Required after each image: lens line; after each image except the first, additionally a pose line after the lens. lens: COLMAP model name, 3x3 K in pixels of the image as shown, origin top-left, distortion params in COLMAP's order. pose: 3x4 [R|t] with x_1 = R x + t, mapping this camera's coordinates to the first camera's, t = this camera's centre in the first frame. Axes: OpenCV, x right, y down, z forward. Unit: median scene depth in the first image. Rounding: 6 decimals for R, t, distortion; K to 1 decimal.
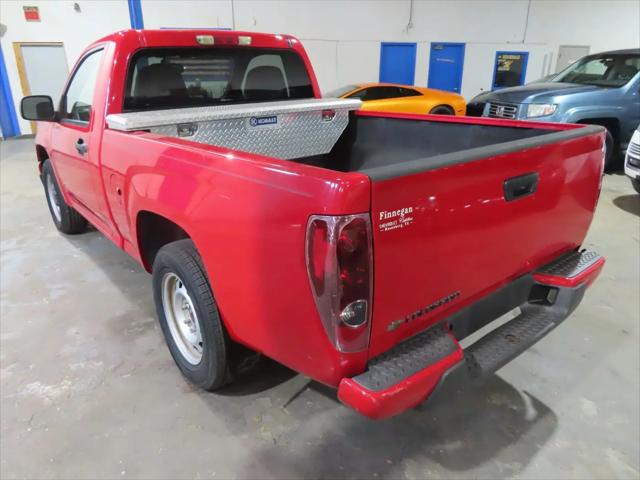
lens RADIAL K [[464.1, 0, 320.0], [0, 464.1, 240.0], [0, 0, 1]] dist [-0.022238, 0.008765]
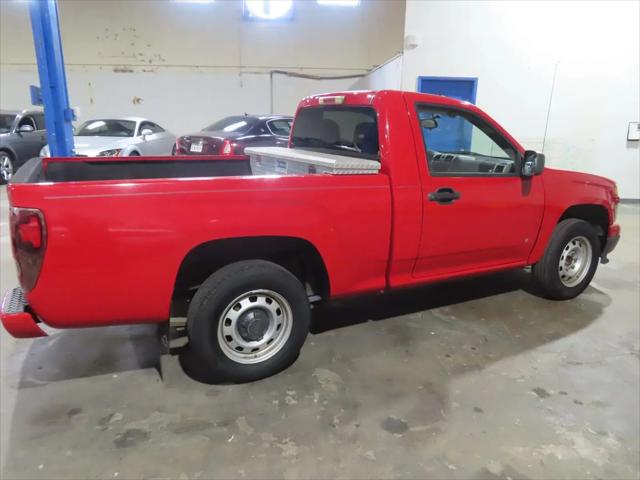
lens RADIAL K [[464.1, 0, 320.0], [0, 464.1, 240.0], [0, 0, 1]] dist [-0.022238, 0.008765]
pose [[-0.195229, 0.260232, -0.945603, 1.082408], [-0.352559, 0.881085, 0.315265, -0.511955], [0.915198, 0.394929, -0.080266, 1.288178]]
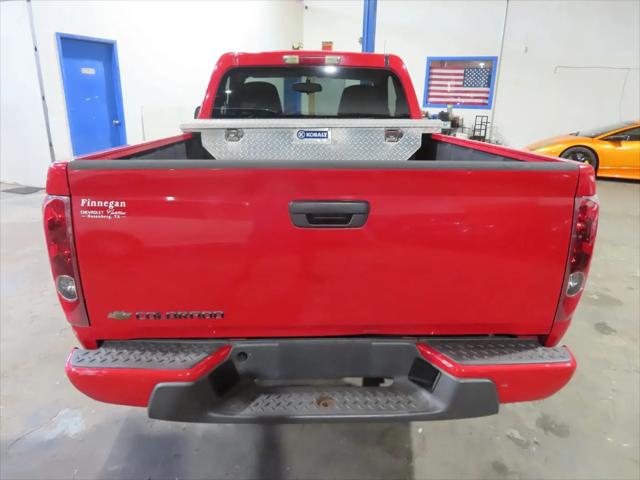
lens RADIAL K [[464.1, 0, 320.0], [0, 464.1, 240.0], [0, 0, 1]] dist [-0.022238, 0.008765]
pose [[0.801440, 0.195110, -0.565355, 0.526297], [-0.228051, 0.973566, 0.012707, -0.046600], [0.552890, 0.118746, 0.824750, 0.188481]]
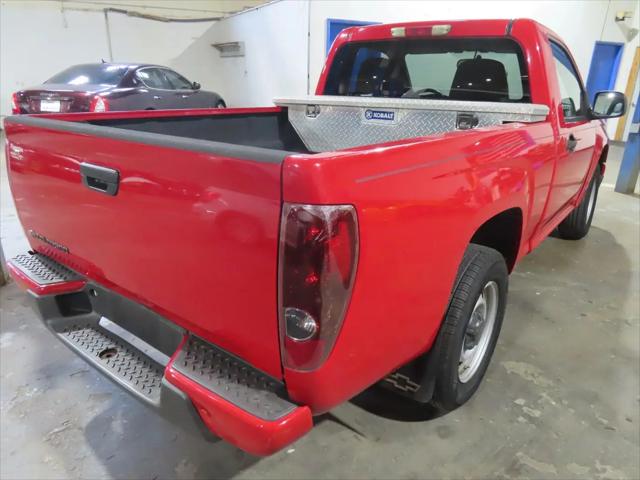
lens RADIAL K [[464.1, 0, 320.0], [0, 464.1, 240.0], [0, 0, 1]] dist [-0.022238, 0.008765]
pose [[0.228559, 0.340812, -0.911925, 0.799169], [-0.356888, 0.900840, 0.247221, -0.221024], [0.905755, 0.268951, 0.327527, 0.660147]]
